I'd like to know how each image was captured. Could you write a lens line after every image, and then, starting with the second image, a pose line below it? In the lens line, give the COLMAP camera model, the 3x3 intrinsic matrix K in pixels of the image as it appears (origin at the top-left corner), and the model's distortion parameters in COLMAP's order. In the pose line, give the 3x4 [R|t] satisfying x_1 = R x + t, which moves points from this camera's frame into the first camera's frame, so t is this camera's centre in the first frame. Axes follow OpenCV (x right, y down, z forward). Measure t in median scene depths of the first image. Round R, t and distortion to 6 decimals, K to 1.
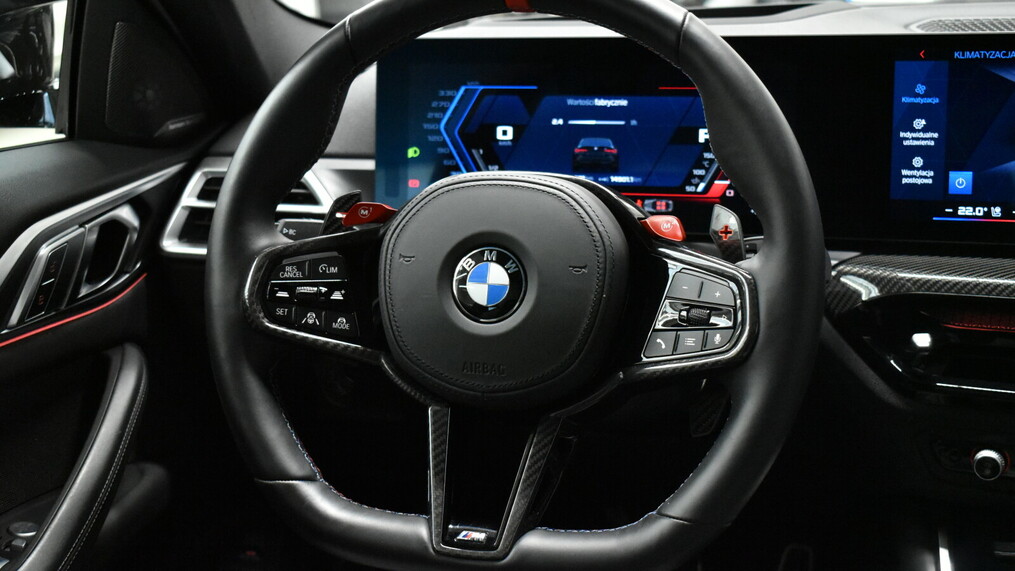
lens RADIAL K [[1592.2, 0, 506.8], [0, 1592.2, 286.4], [0, 0, 1]] dist [-0.044830, 0.000000]
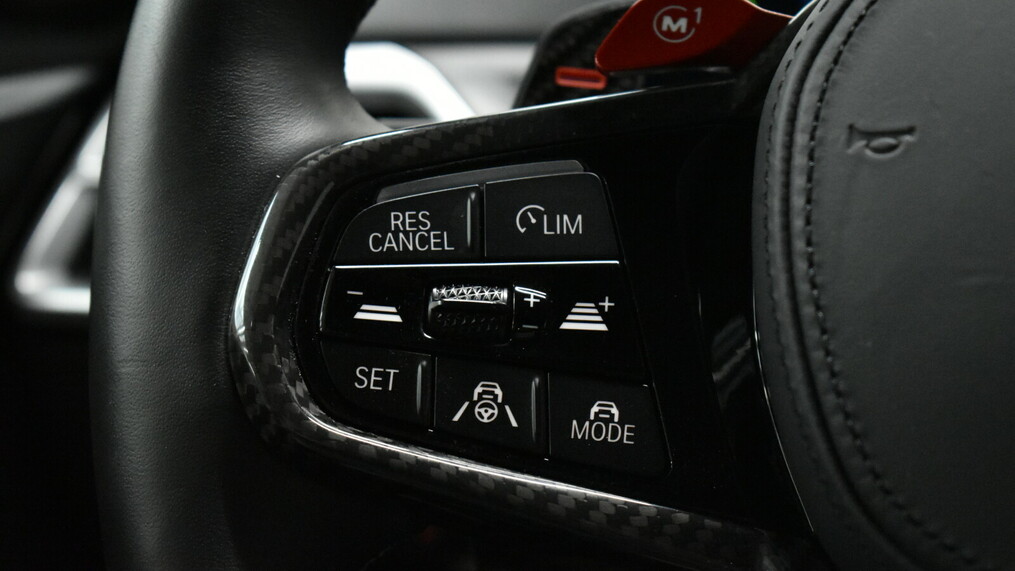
lens RADIAL K [[2308.6, 0, 508.4], [0, 2308.6, 285.7], [0, 0, 1]] dist [-0.045168, 0.000000]
pose [[0.998042, -0.013612, -0.061053, -0.096443], [0.005704, 0.991774, -0.127875, 0.049375], [0.062292, 0.127276, 0.989909, 0.624992]]
